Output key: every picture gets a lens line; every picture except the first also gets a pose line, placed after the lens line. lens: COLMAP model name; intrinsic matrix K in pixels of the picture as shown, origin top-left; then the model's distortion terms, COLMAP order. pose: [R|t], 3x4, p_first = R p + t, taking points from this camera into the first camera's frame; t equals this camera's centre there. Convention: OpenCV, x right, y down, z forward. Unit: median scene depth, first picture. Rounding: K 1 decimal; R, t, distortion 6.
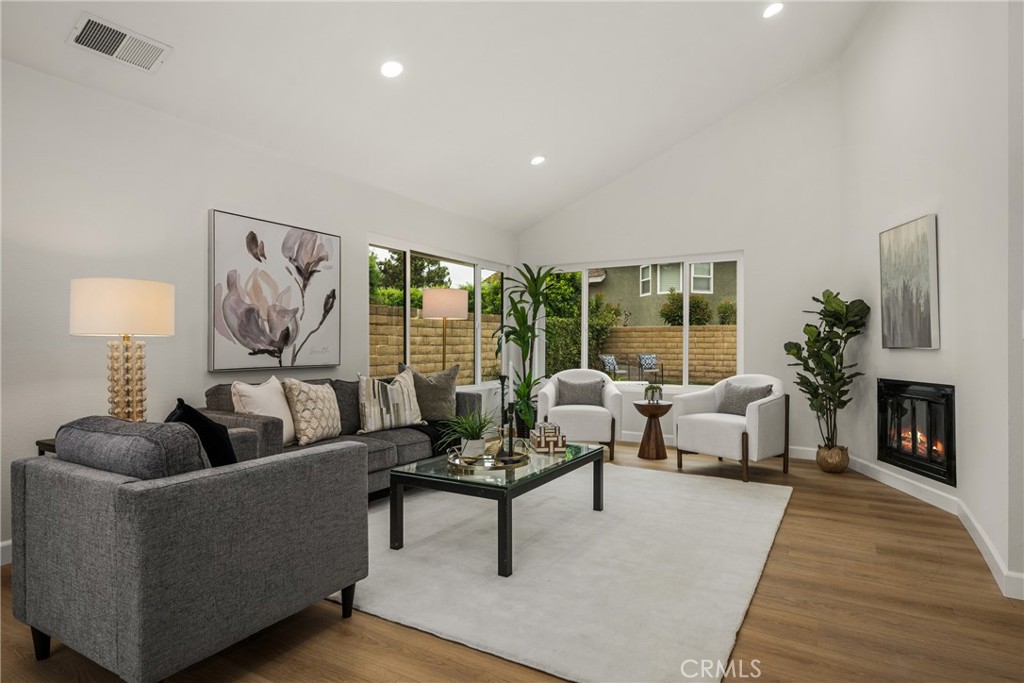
lens RADIAL K [[553.6, 0, 515.9], [0, 553.6, 345.5], [0, 0, 1]] dist [-0.000830, -0.000172]
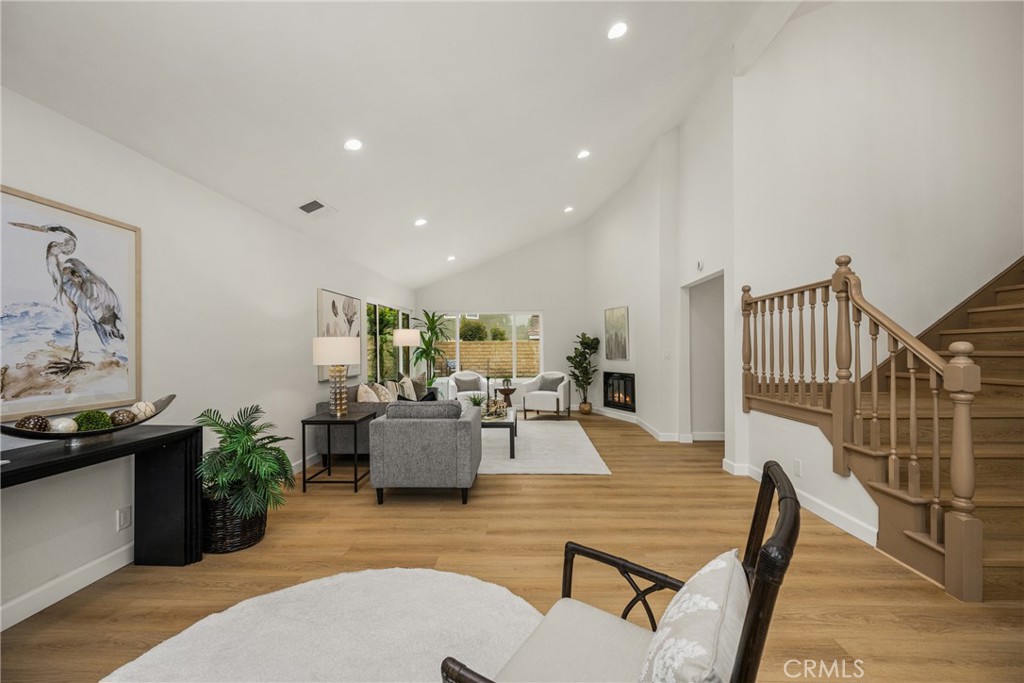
lens RADIAL K [[415.6, 0, 512.1], [0, 415.6, 349.8], [0, 0, 1]] dist [0.000342, -0.000035]
pose [[0.881841, -0.008569, 0.471470, -0.555477], [0.008136, 0.999963, 0.002956, -0.044552], [-0.471477, 0.001229, 0.881877, -0.391009]]
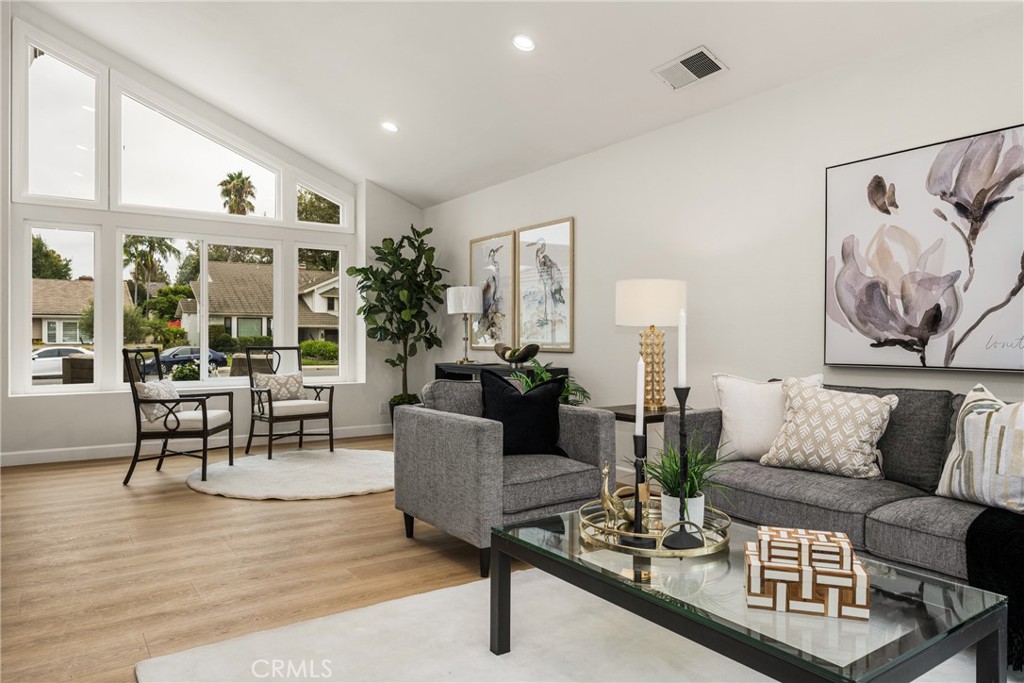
lens RADIAL K [[666.0, 0, 512.0], [0, 666.0, 341.5], [0, 0, 1]] dist [0.001106, 0.000874]
pose [[-0.419861, 0.002851, -0.907584, 0.473903], [-0.003087, 0.999985, 0.004569, 0.006984], [0.907583, 0.004720, -0.419846, 0.865400]]
